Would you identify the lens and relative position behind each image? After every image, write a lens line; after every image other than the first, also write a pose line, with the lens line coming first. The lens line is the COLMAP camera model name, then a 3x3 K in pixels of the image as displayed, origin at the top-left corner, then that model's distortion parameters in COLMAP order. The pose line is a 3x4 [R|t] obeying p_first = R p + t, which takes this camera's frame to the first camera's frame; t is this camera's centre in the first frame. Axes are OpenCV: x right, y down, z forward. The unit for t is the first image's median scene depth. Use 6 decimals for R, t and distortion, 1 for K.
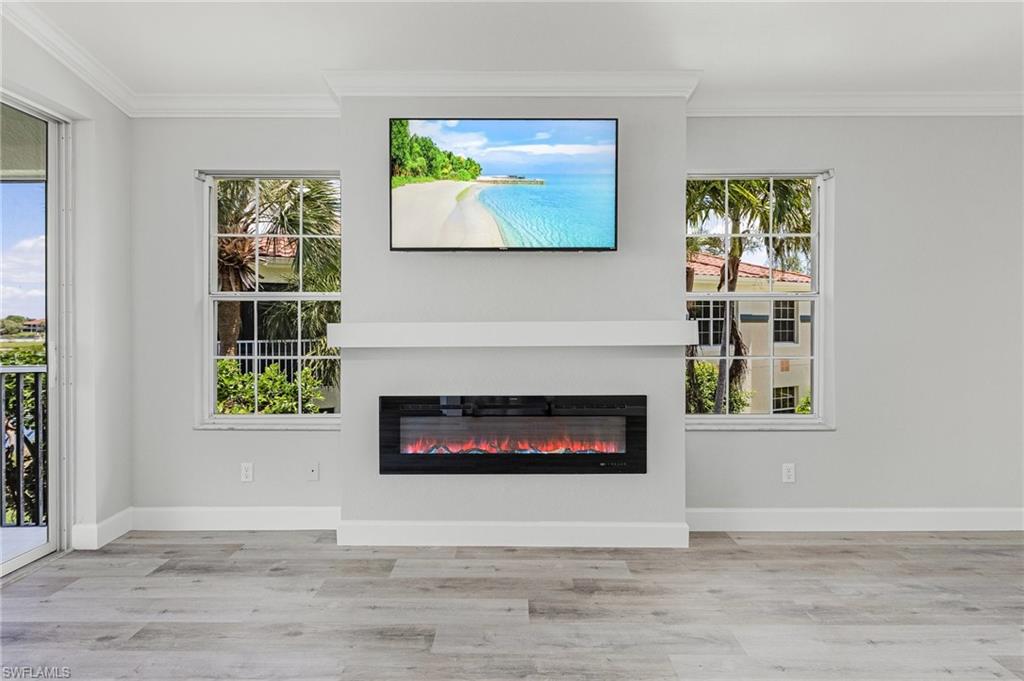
lens RADIAL K [[476.3, 0, 507.4], [0, 476.3, 324.0], [0, 0, 1]] dist [0.000986, -0.000092]
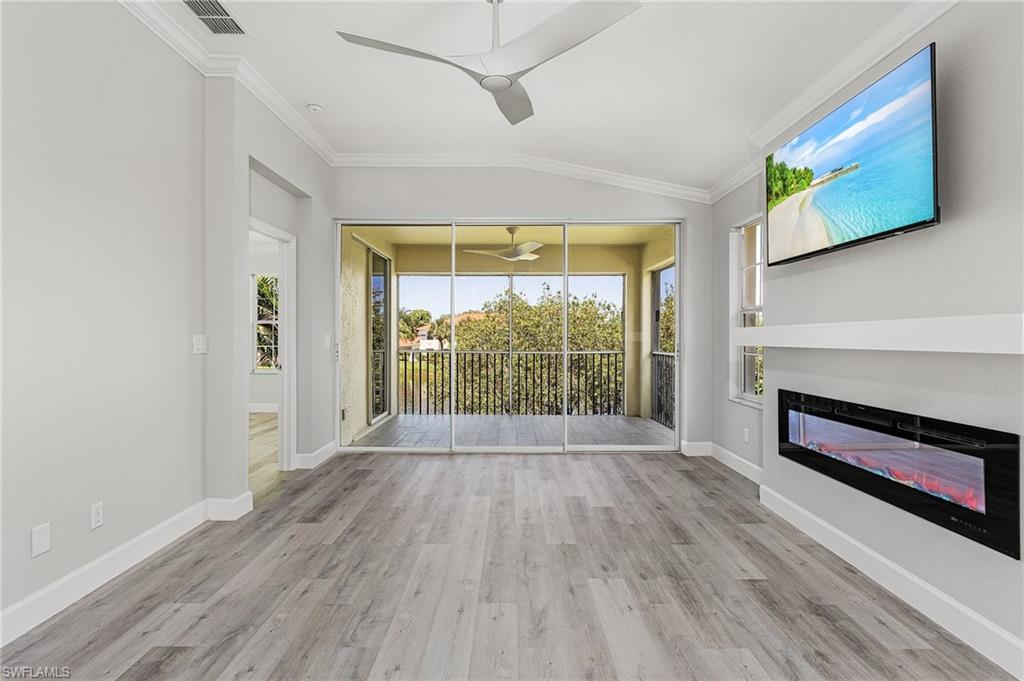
lens RADIAL K [[476.3, 0, 511.3], [0, 476.3, 338.1], [0, 0, 1]] dist [0.000986, -0.000092]
pose [[0.009997, 0.009954, -0.999900, 0.958657], [-0.000020, 0.999950, 0.009954, 0.015080], [0.999950, -0.000080, 0.009996, 0.345488]]
